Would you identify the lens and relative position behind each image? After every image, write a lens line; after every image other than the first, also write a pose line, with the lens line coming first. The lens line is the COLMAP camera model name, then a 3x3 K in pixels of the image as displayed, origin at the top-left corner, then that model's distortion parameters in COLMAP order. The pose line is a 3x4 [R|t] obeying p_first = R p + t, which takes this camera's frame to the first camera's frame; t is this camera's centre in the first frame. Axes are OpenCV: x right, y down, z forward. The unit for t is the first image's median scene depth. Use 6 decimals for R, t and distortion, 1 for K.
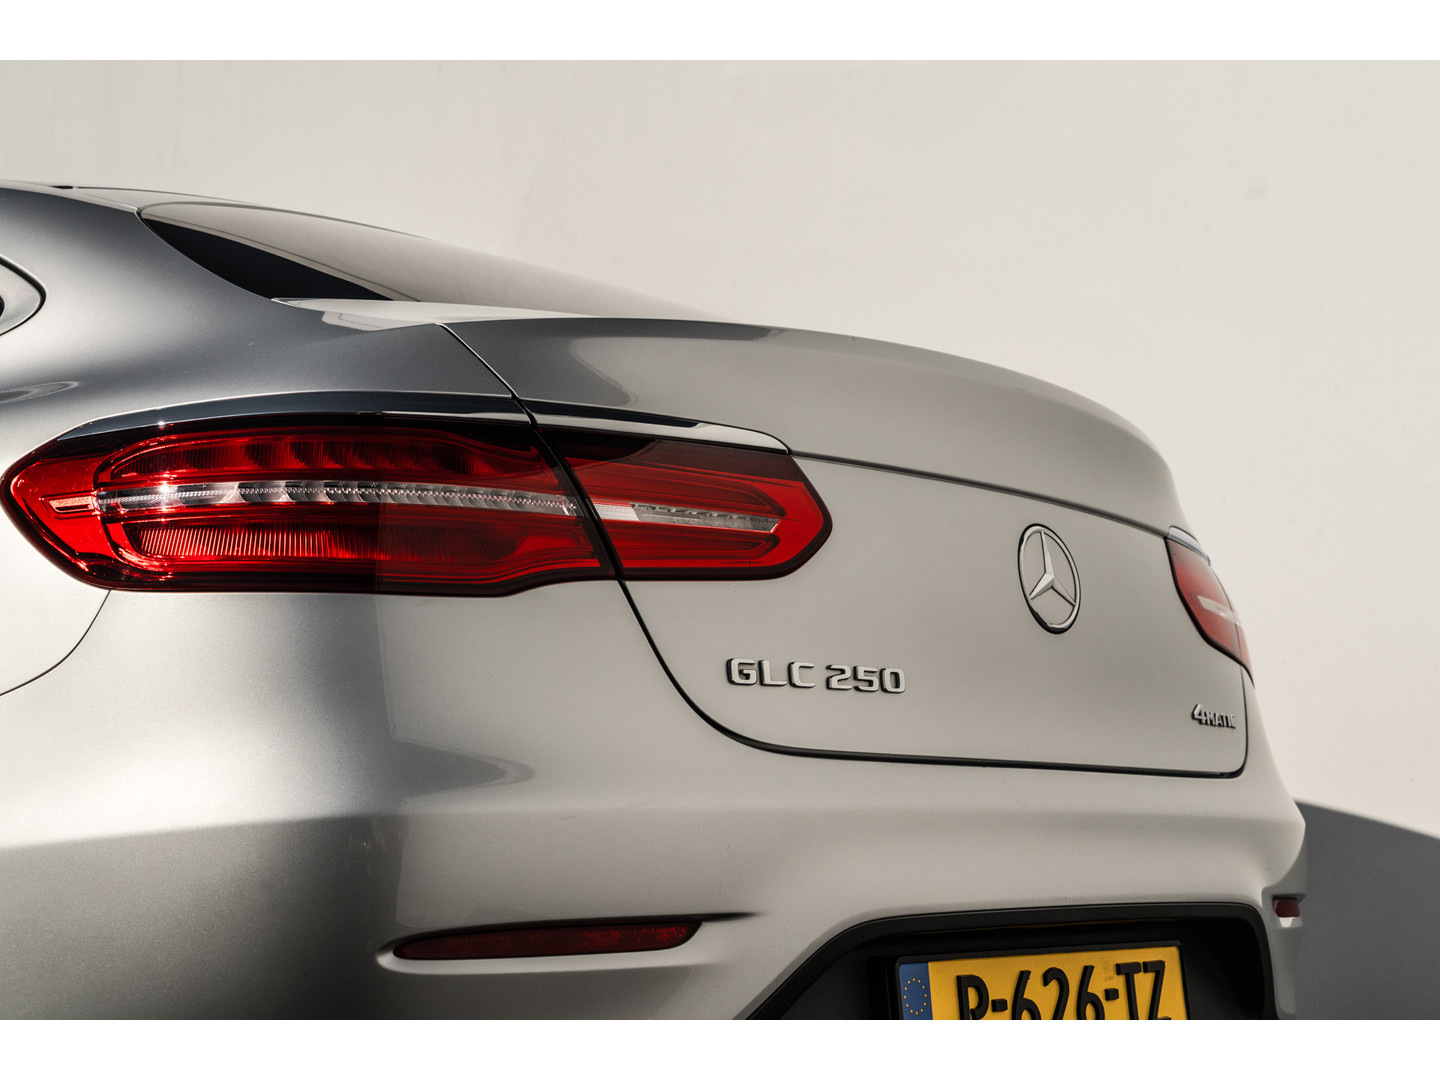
lens RADIAL K [[2093.9, 0, 720.0], [0, 2093.9, 540.0], [0, 0, 1]] dist [0.010195, 0.041279]
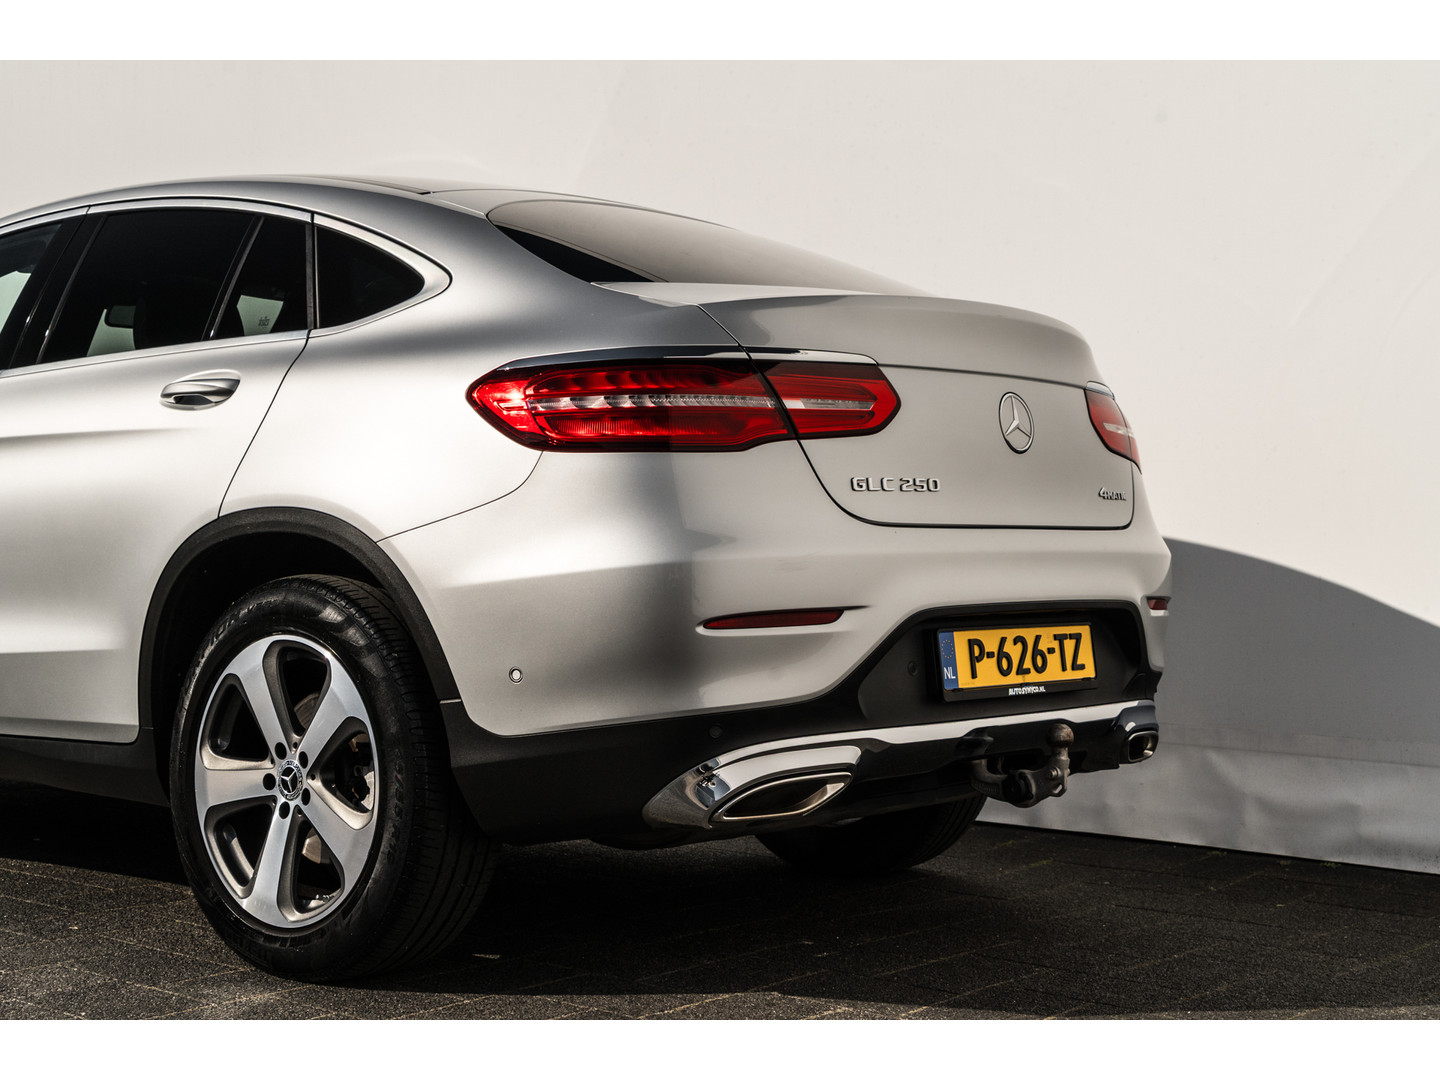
lens RADIAL K [[2093.9, 0, 720.0], [0, 2093.9, 540.0], [0, 0, 1]] dist [0.010195, 0.041279]
pose [[0.999637, -0.022967, 0.014059, -0.137283], [0.021101, 0.992440, 0.120900, -0.115473], [-0.016730, -0.120559, 0.992565, -0.872988]]
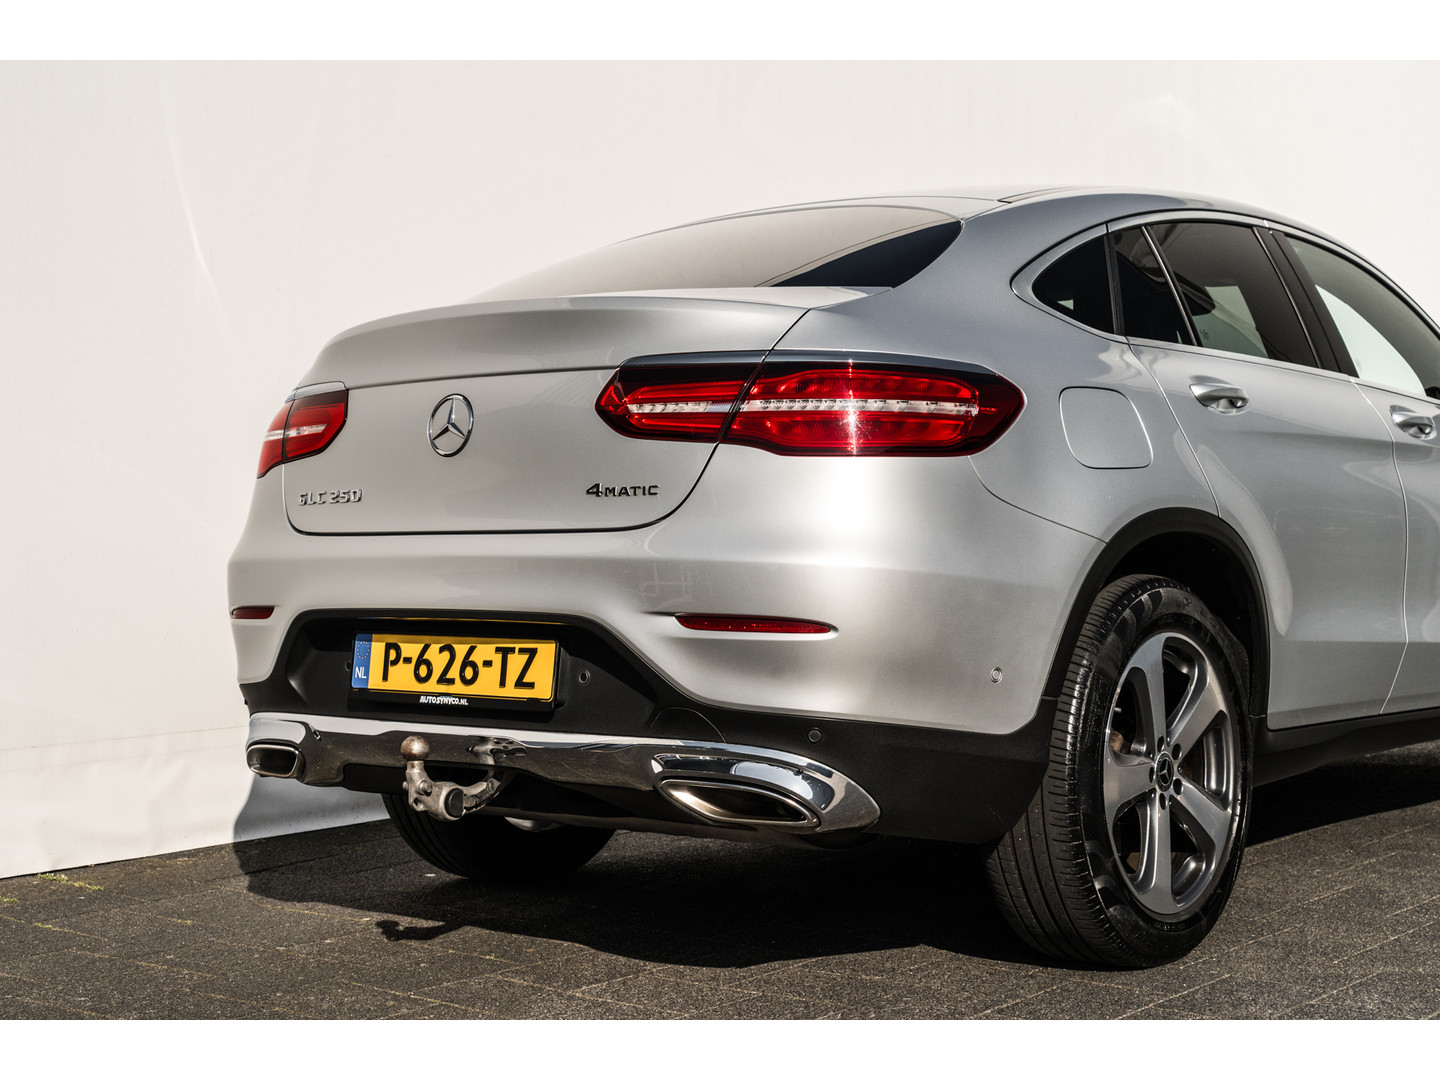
lens RADIAL K [[2093.9, 0, 720.0], [0, 2093.9, 540.0], [0, 0, 1]] dist [0.010195, 0.041279]
pose [[0.038988, -0.020581, -0.999028, 2.105555], [0.138847, 0.990200, -0.014981, 0.188304], [0.989546, -0.138128, 0.041463, 1.256871]]
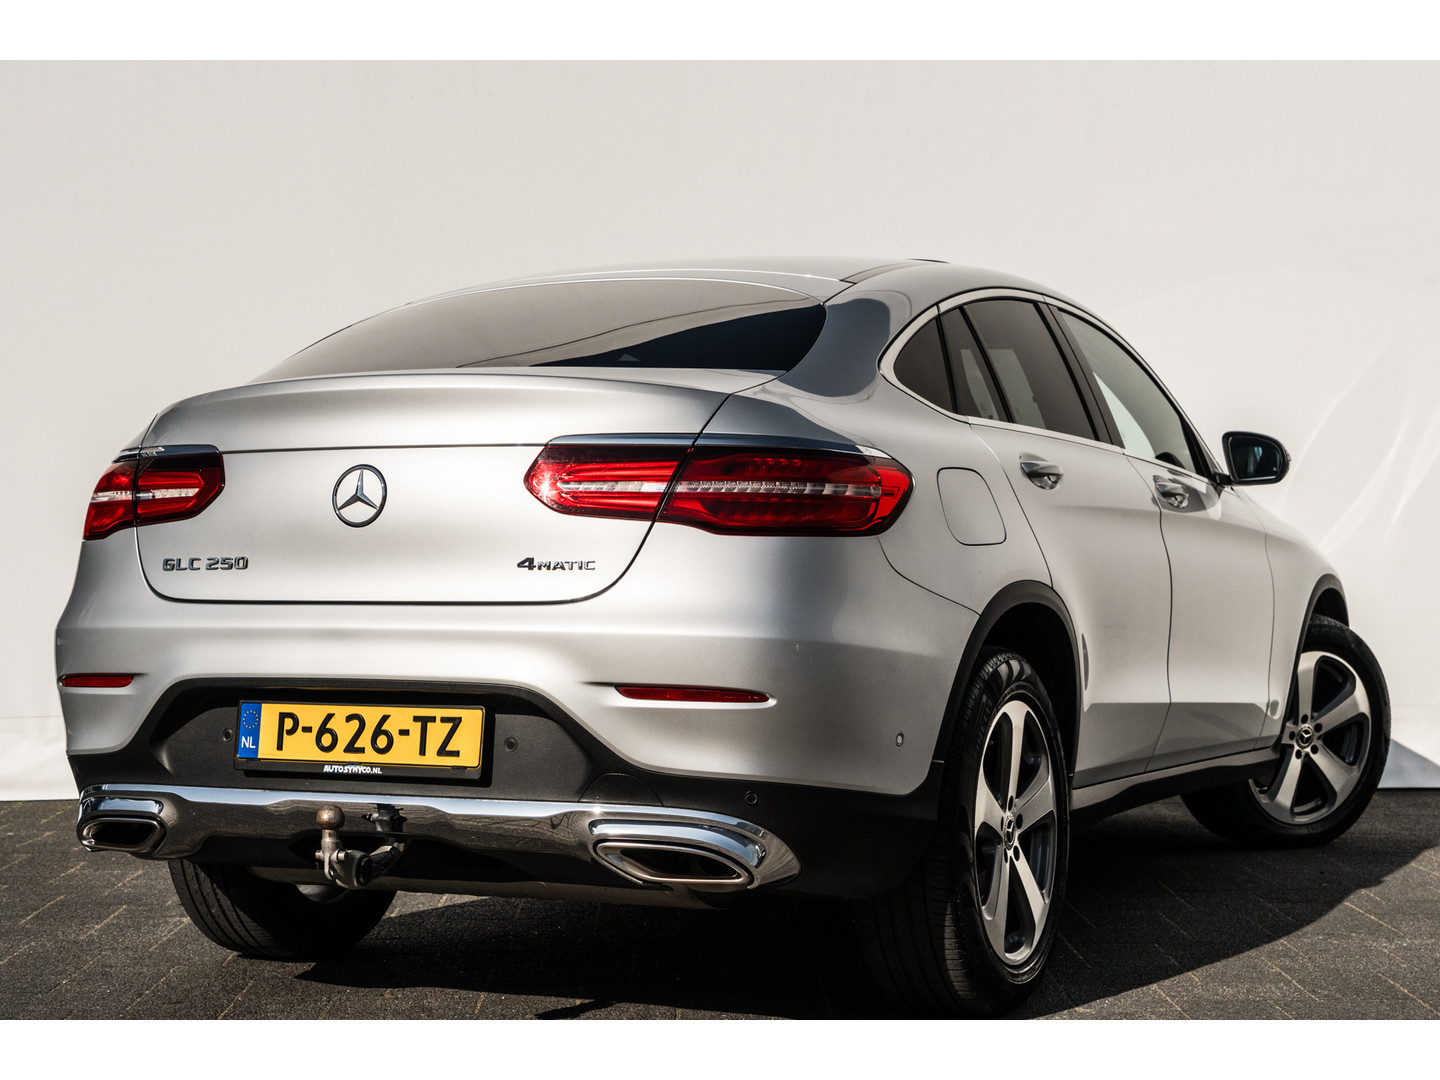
lens RADIAL K [[2533.5, 0, 720.0], [0, 2533.5, 540.0], [0, 0, 1]] dist [0.002116, 0.005252]
pose [[0.285467, -0.029229, -0.957943, 2.515074], [0.130771, 0.991374, 0.008721, 0.084381], [0.949425, -0.127761, 0.286827, 0.744314]]
